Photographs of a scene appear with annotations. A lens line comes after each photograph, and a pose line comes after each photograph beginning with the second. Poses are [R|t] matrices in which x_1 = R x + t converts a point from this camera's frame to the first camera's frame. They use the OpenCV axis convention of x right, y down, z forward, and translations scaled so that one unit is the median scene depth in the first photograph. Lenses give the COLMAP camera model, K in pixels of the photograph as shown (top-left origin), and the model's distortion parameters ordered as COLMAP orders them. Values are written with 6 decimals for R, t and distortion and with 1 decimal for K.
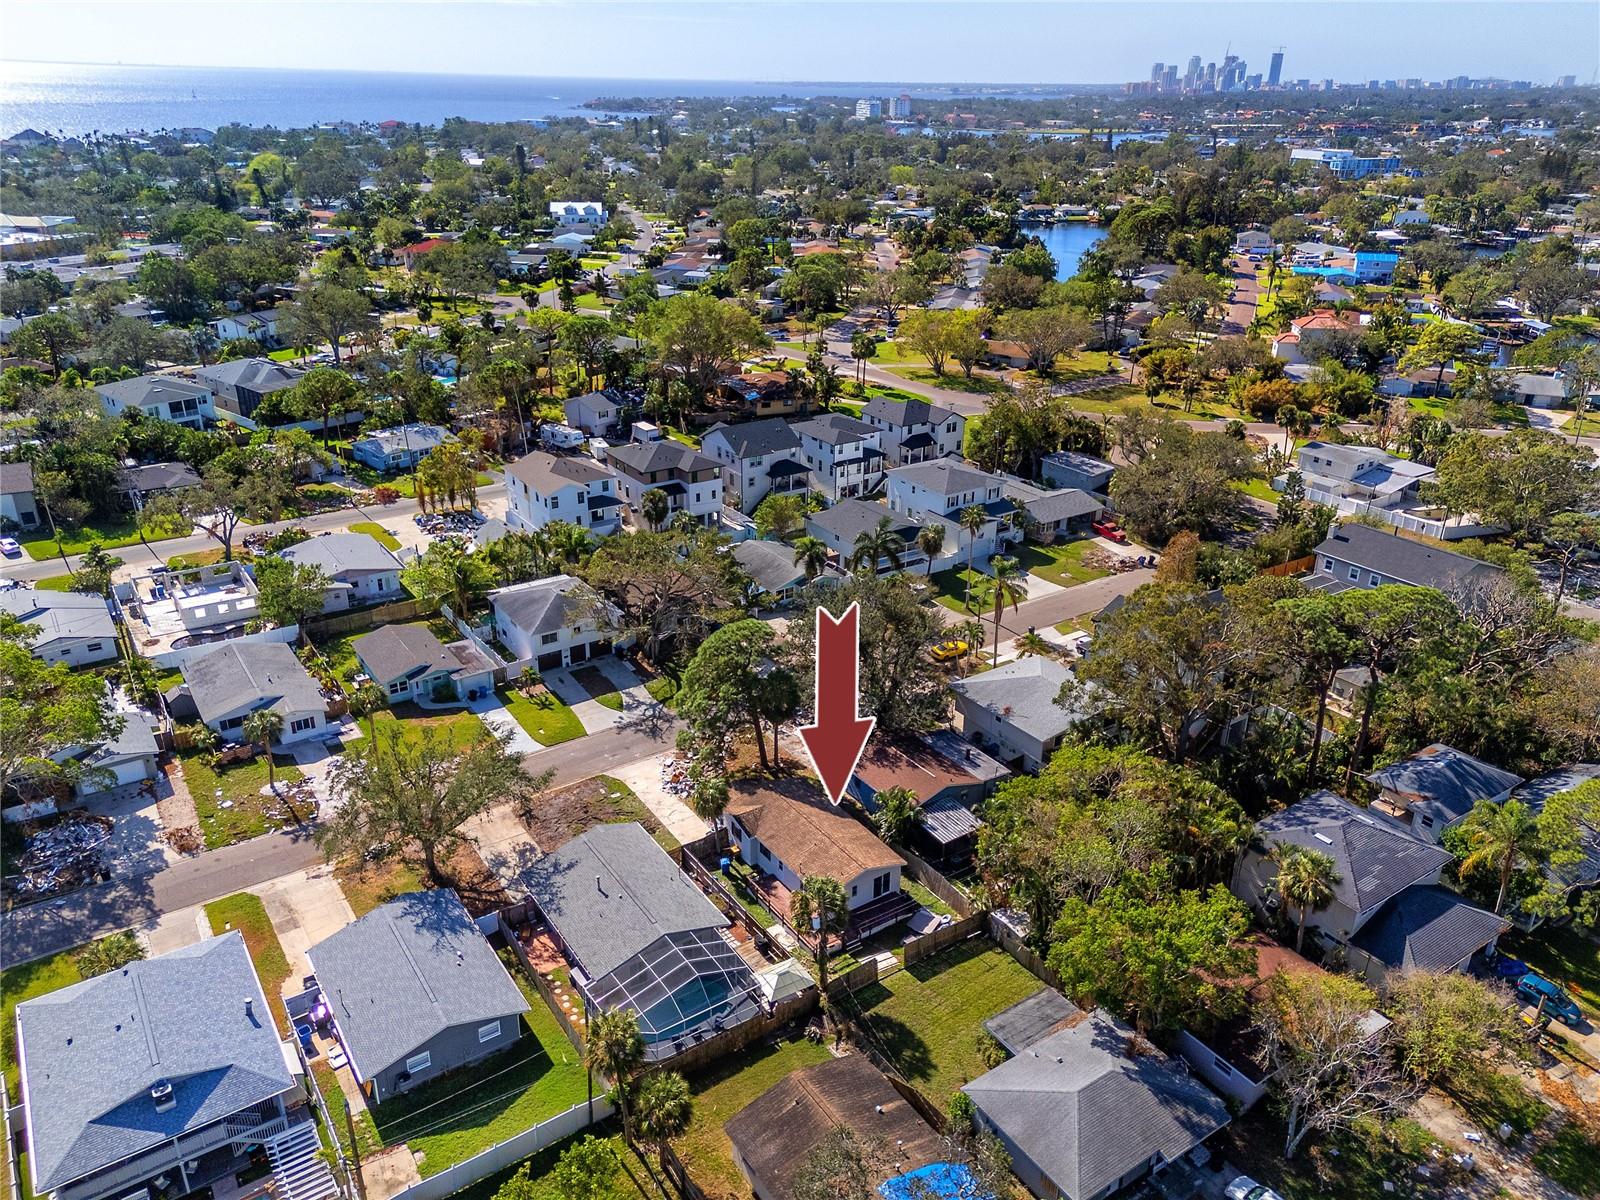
lens RADIAL K [[1145.0, 0, 800.0], [0, 1145.0, 600.0], [0, 0, 1]] dist [0.087786, -0.097019]
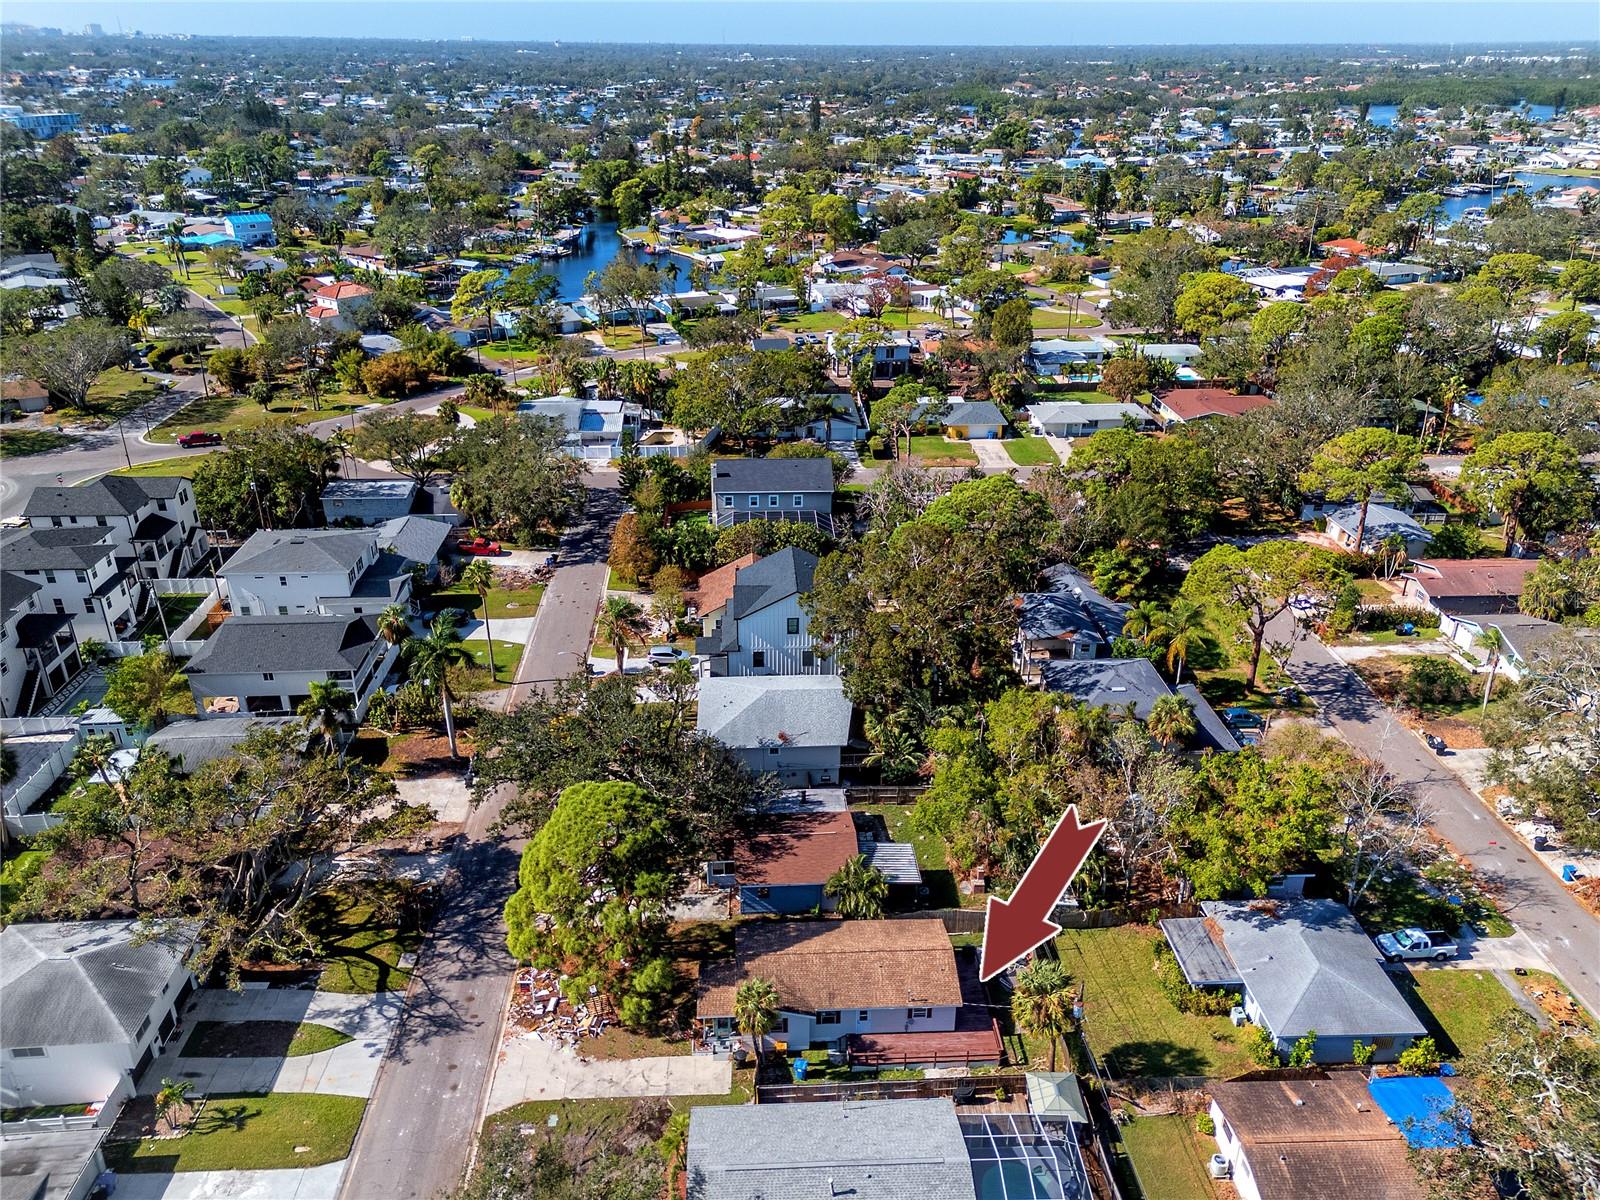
lens RADIAL K [[1145.0, 0, 800.0], [0, 1145.0, 600.0], [0, 0, 1]] dist [0.087786, -0.097019]
pose [[0.519379, -0.372570, 0.769049, -0.370999], [0.347436, 0.914279, 0.208286, -0.148272], [-0.780726, 0.159016, 0.604302, 0.329171]]
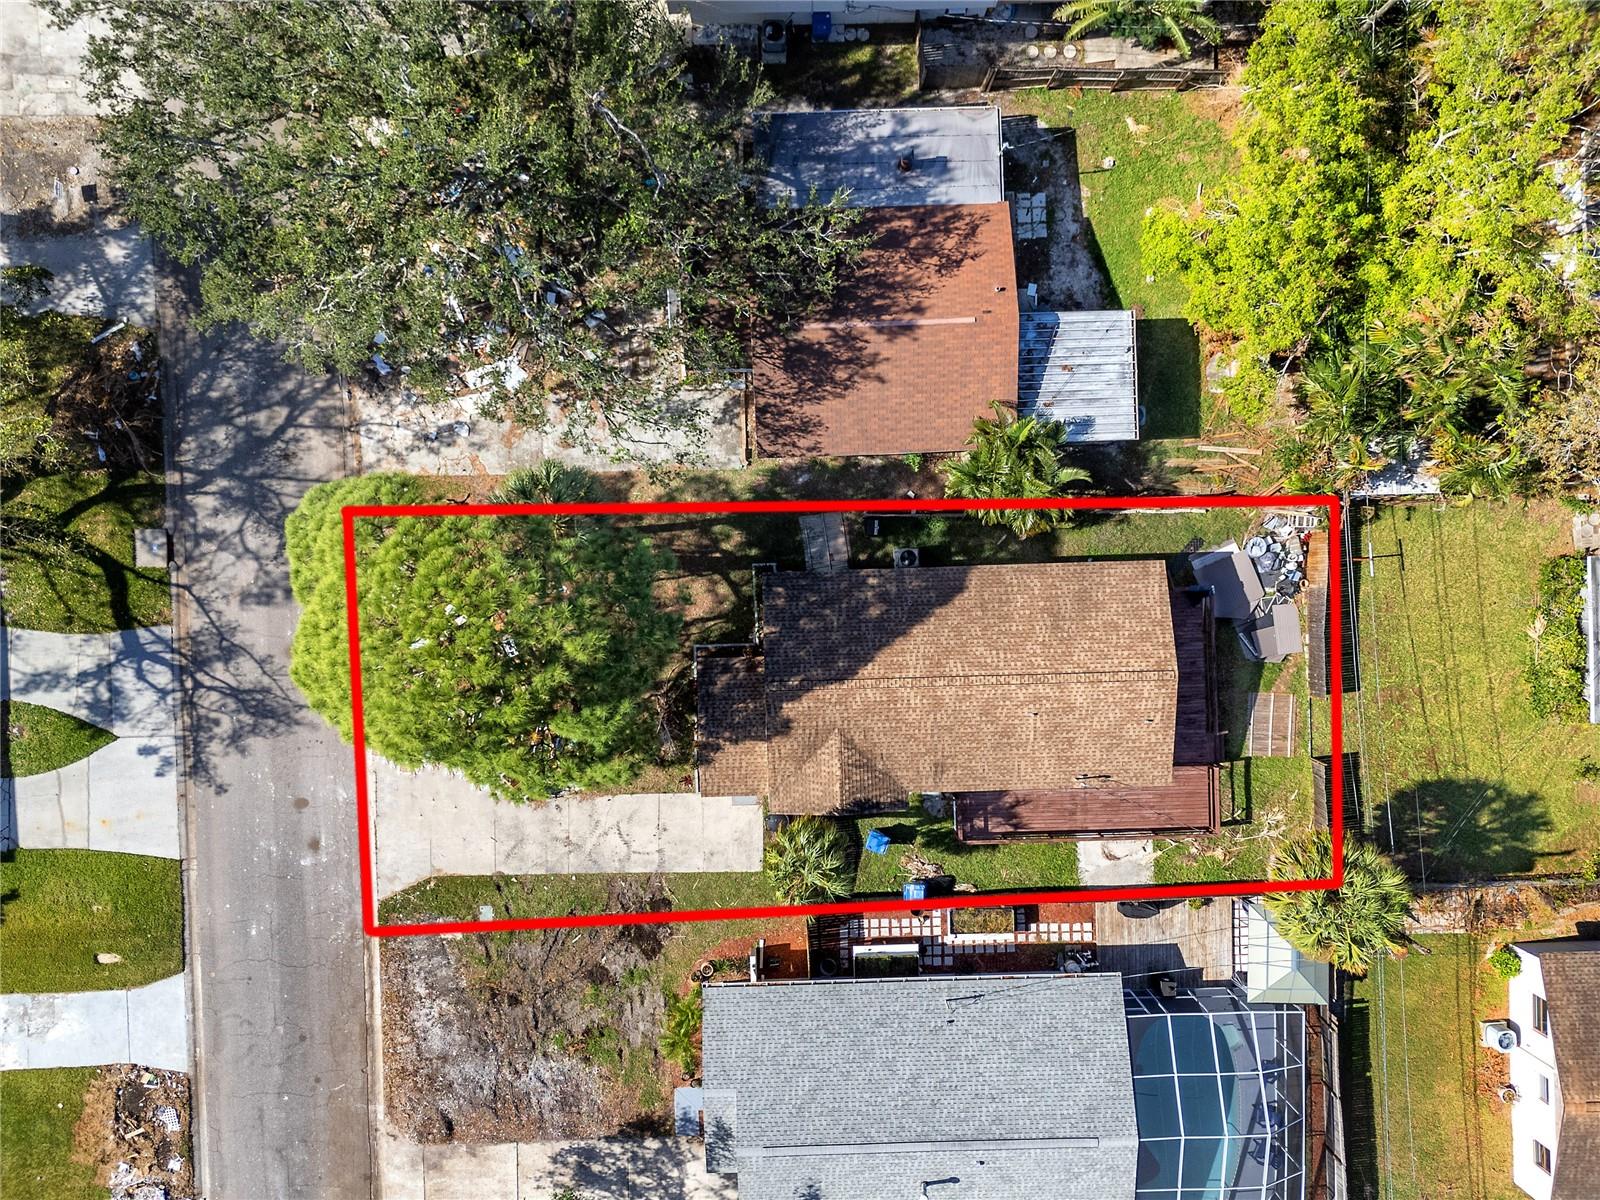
lens RADIAL K [[1145.0, 0, 800.0], [0, 1145.0, 600.0], [0, 0, 1]] dist [0.087786, -0.097019]
pose [[0.538786, -0.842327, -0.013984, 0.005192], [0.334272, 0.198518, 0.921332, -0.158782], [-0.773286, -0.501075, 0.388525, 0.607194]]
